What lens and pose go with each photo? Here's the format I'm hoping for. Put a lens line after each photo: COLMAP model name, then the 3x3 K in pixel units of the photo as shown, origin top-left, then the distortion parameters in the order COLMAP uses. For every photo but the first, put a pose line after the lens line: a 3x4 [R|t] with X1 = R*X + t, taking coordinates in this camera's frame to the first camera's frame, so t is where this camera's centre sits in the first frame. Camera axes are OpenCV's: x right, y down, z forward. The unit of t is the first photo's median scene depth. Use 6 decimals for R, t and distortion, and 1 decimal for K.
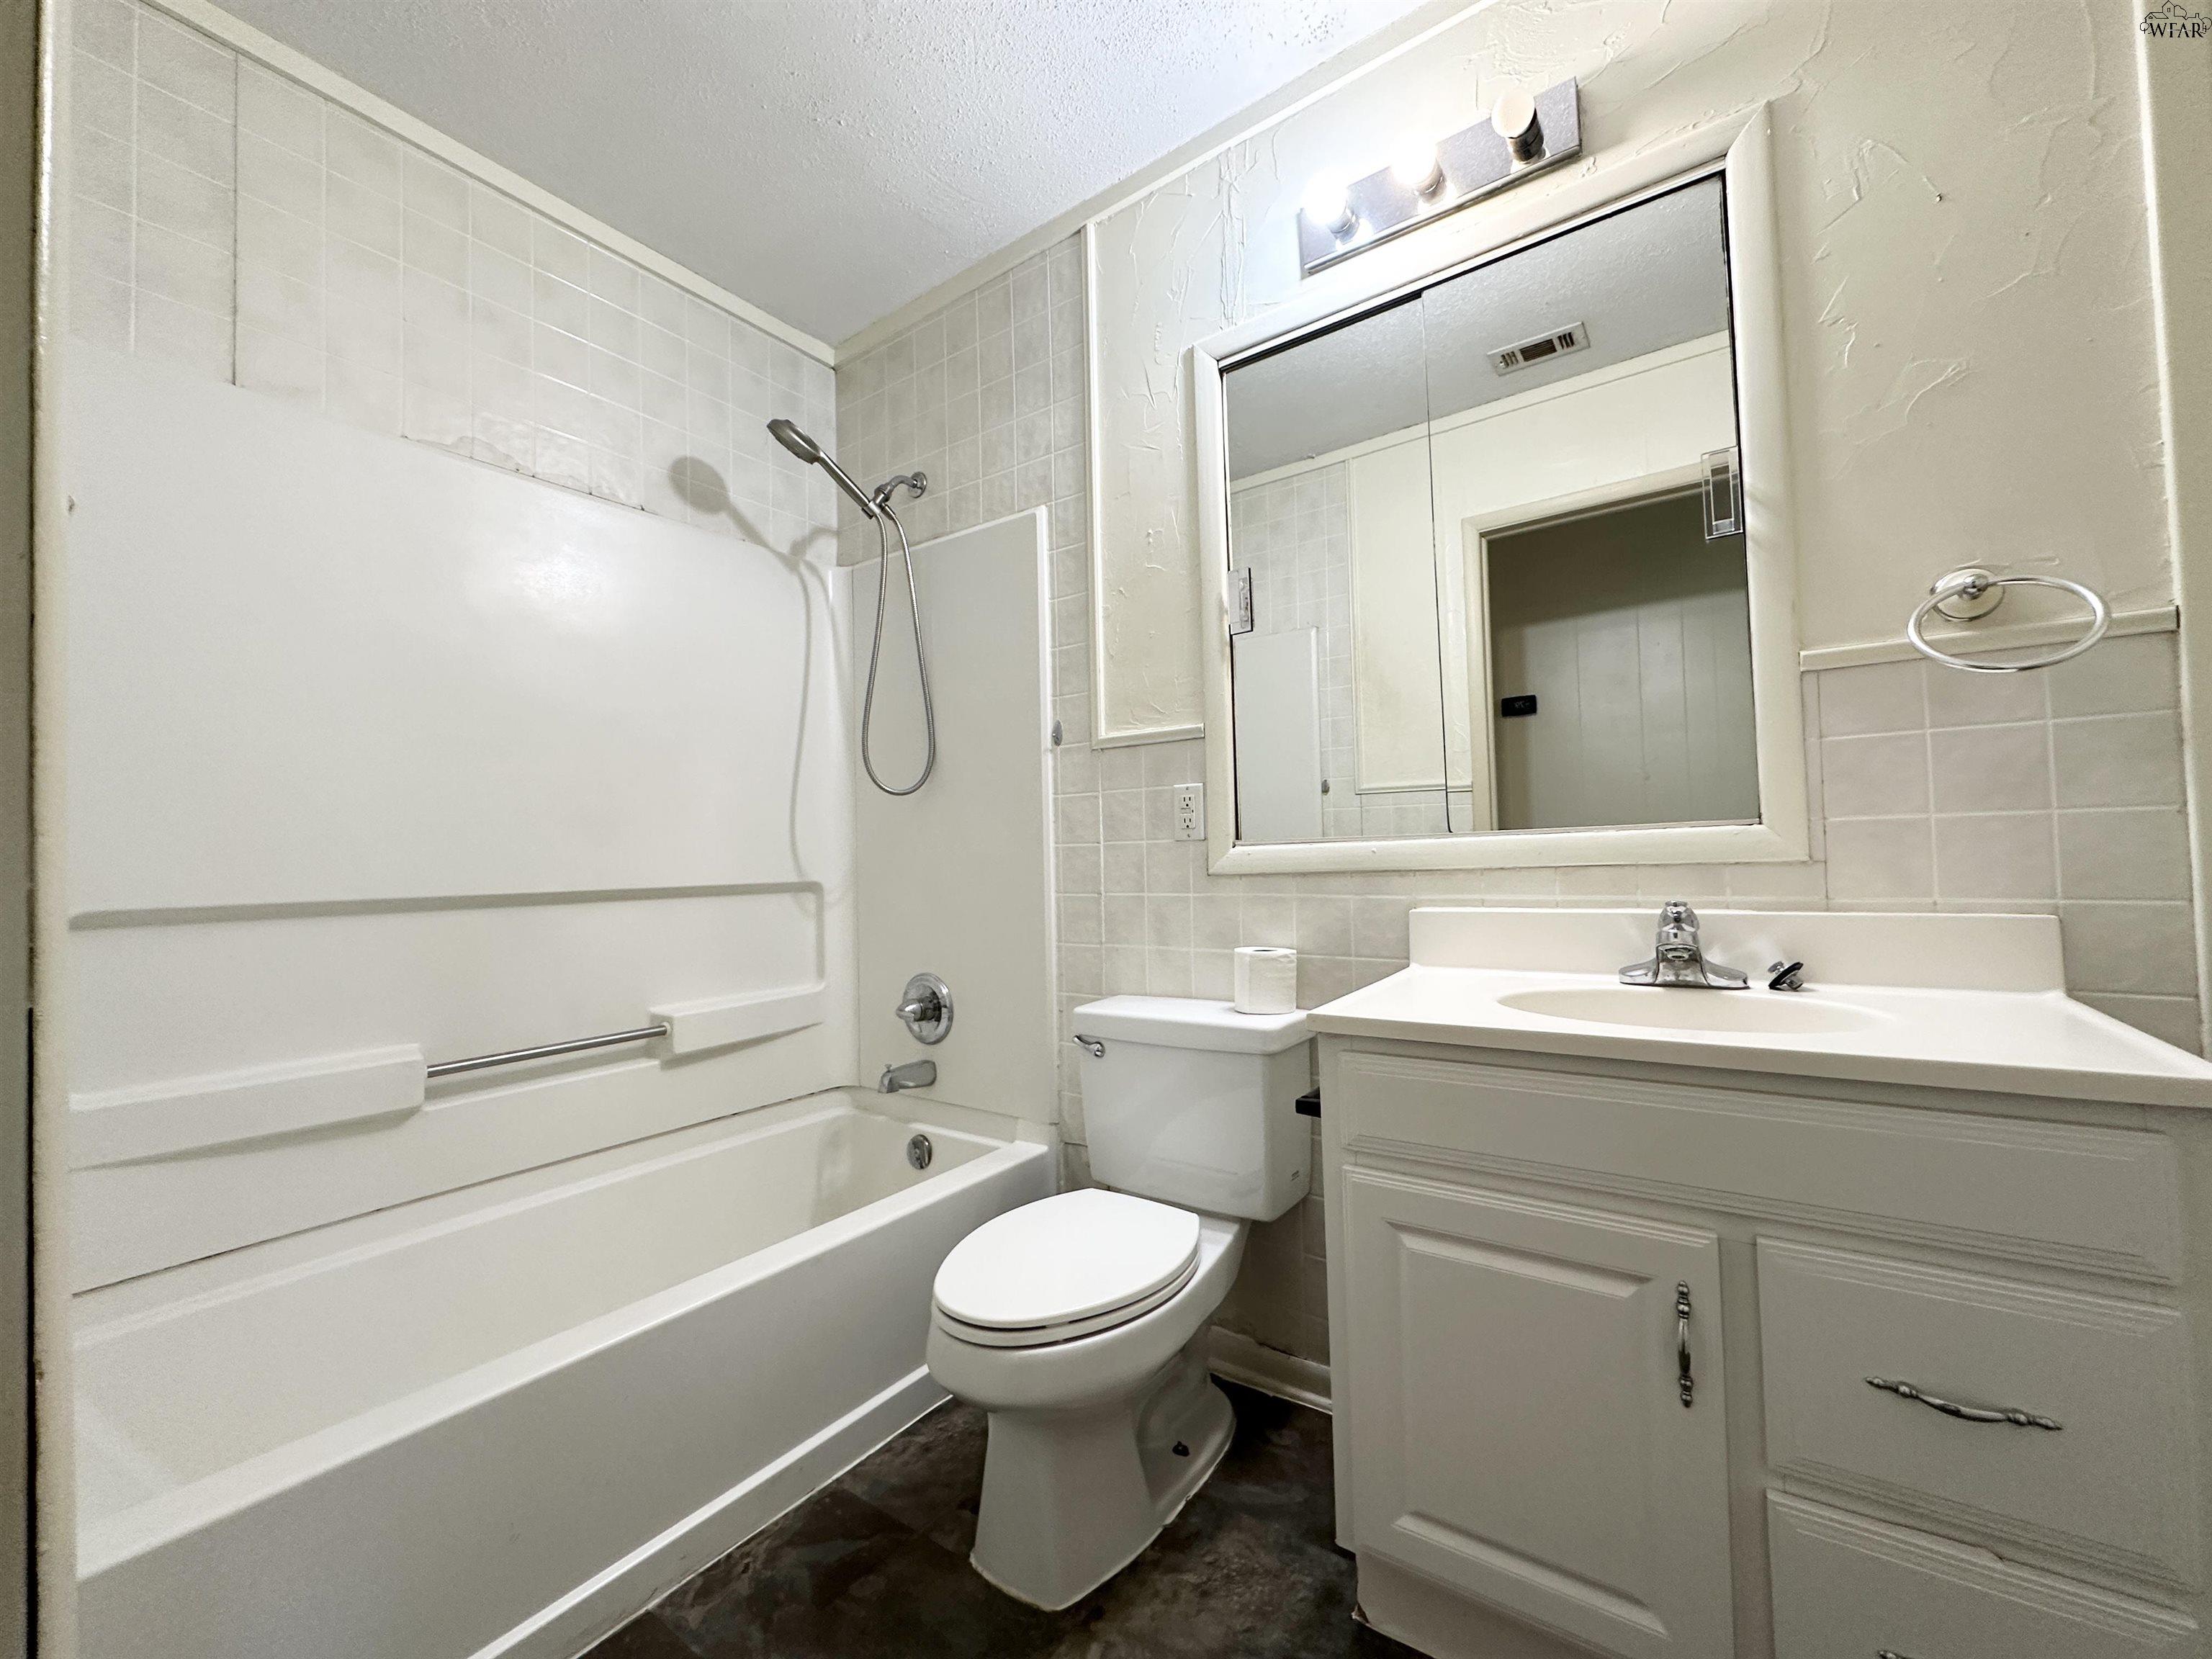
lens RADIAL K [[880.9, 0, 1105.6], [0, 880.9, 832.8], [0, 0, 1]] dist [-0.005686, 0.001146]
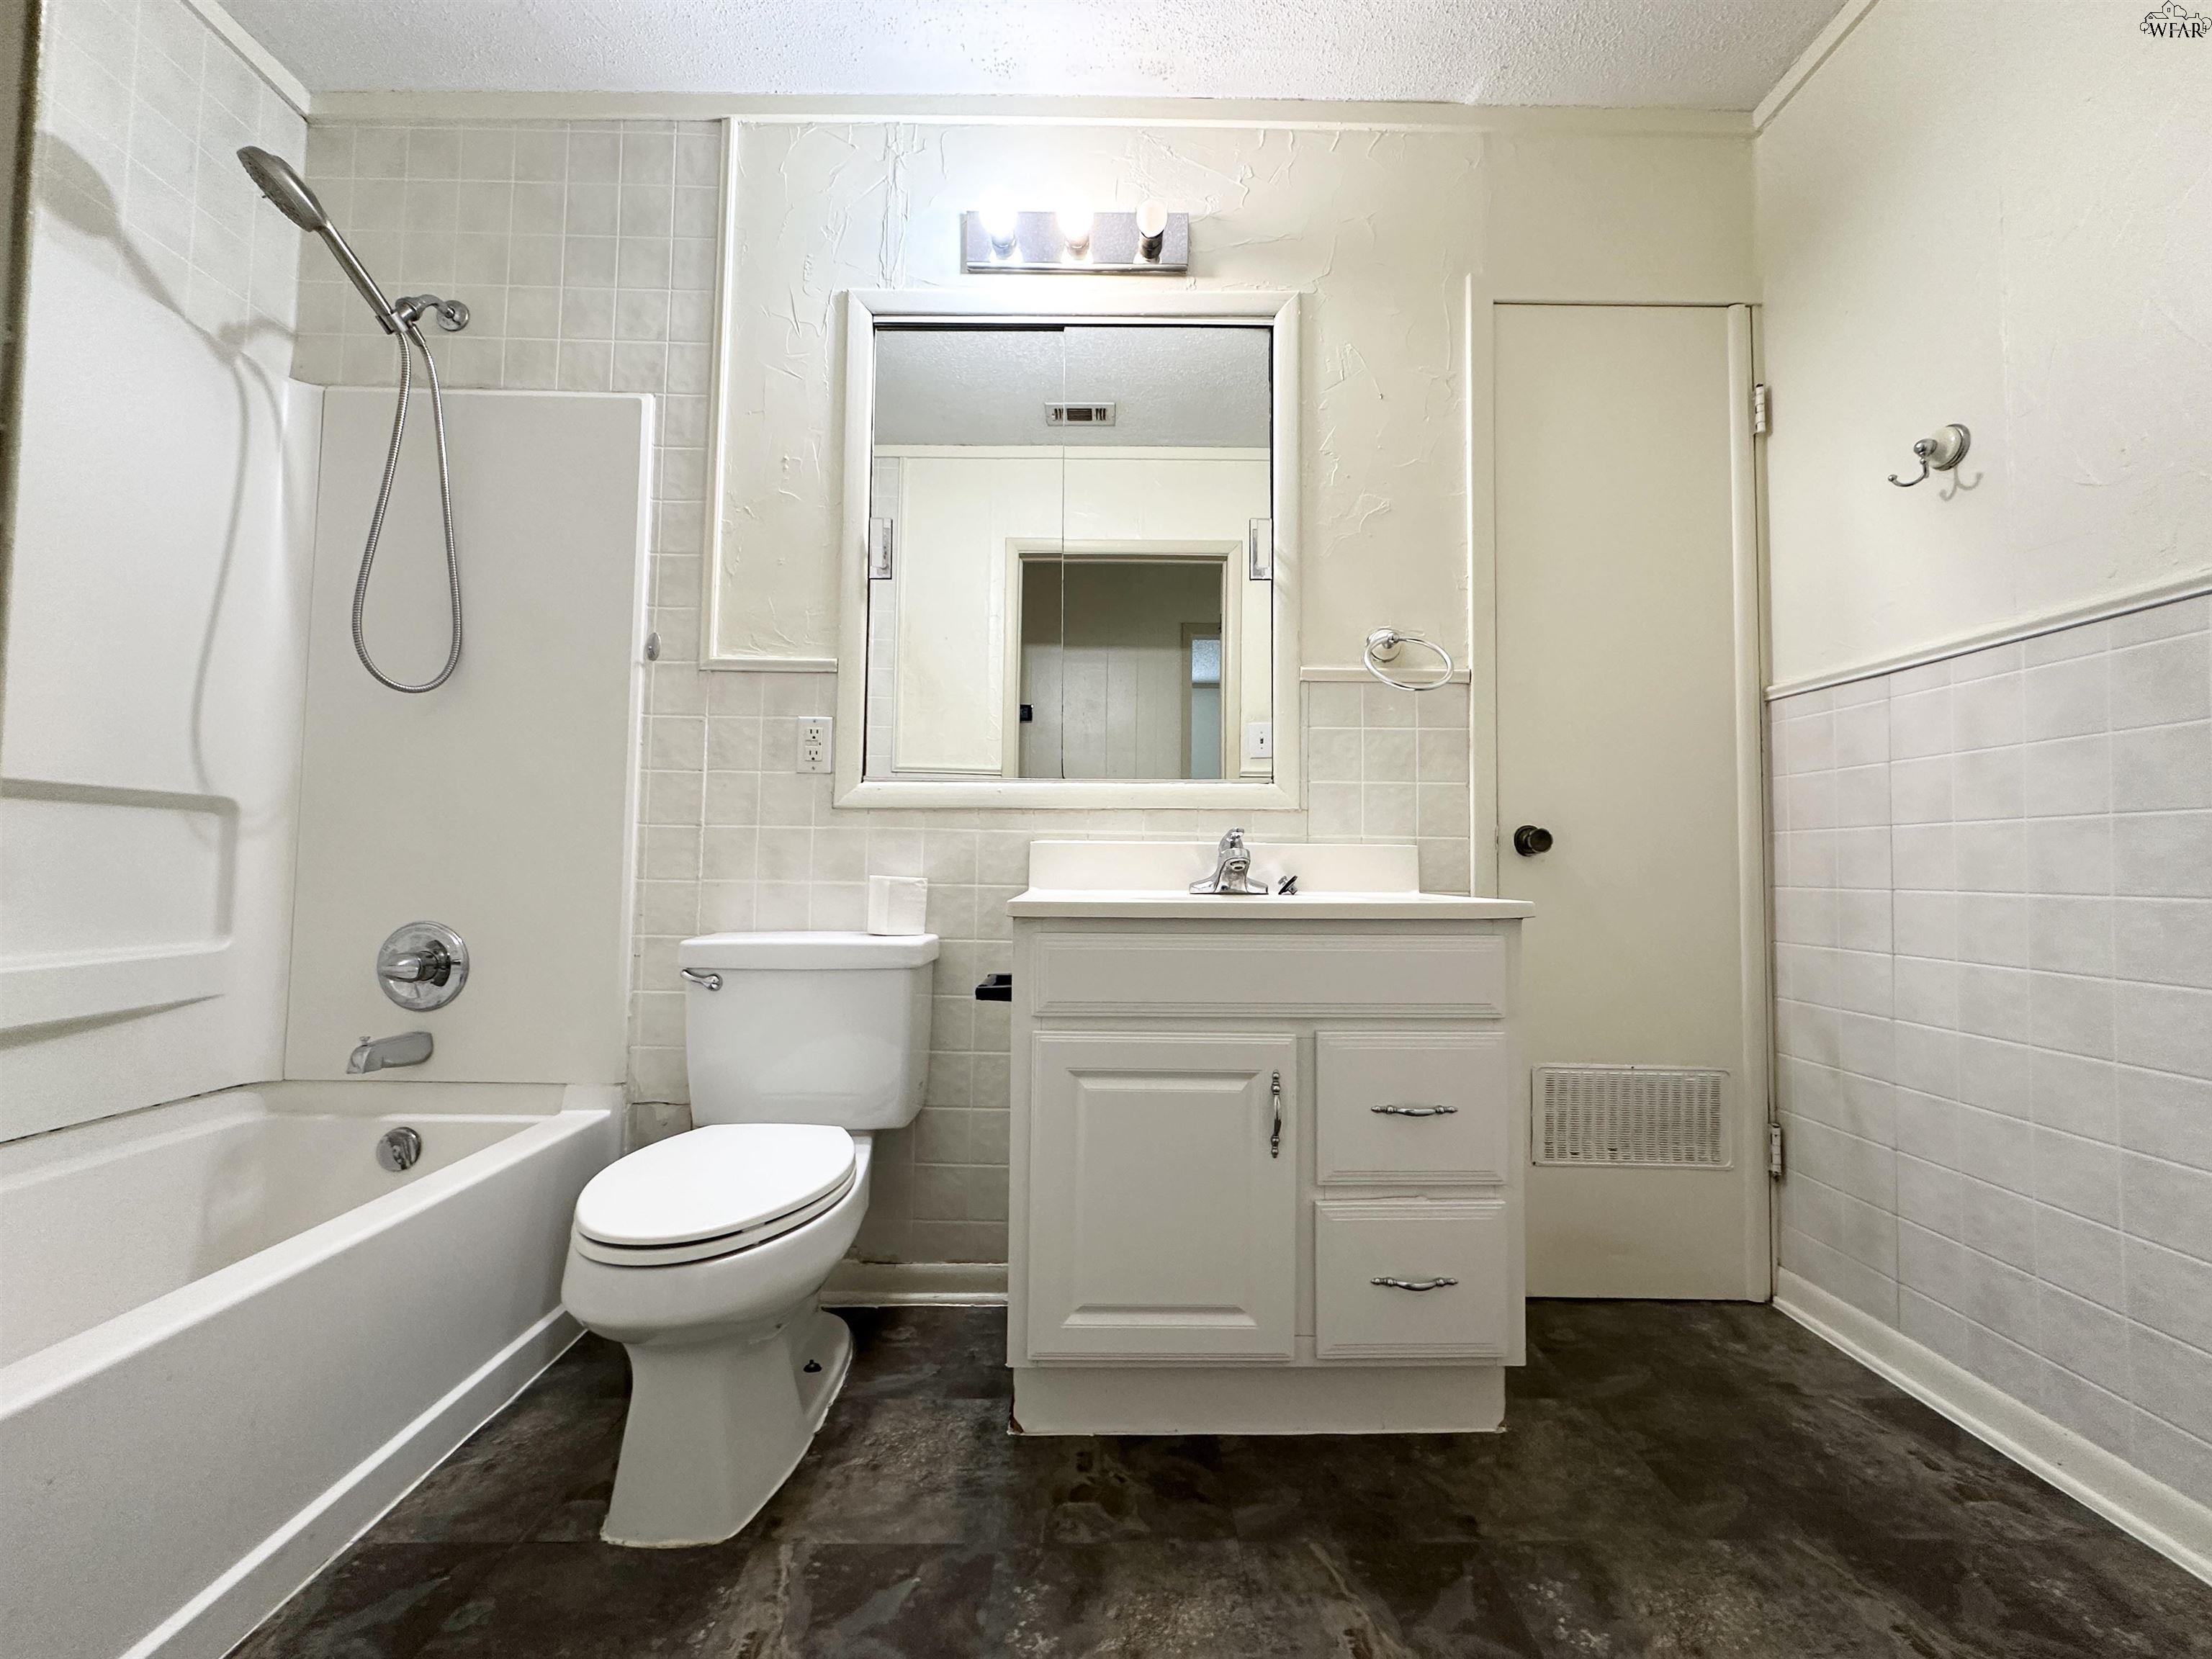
lens RADIAL K [[880.9, 0, 1105.6], [0, 880.9, 832.8], [0, 0, 1]] dist [-0.005686, 0.001146]
pose [[0.807807, 0.061183, 0.586263, -0.212341], [-0.049635, 0.998127, -0.035774, 0.092853], [-0.587353, -0.000201, 0.809331, -0.000585]]
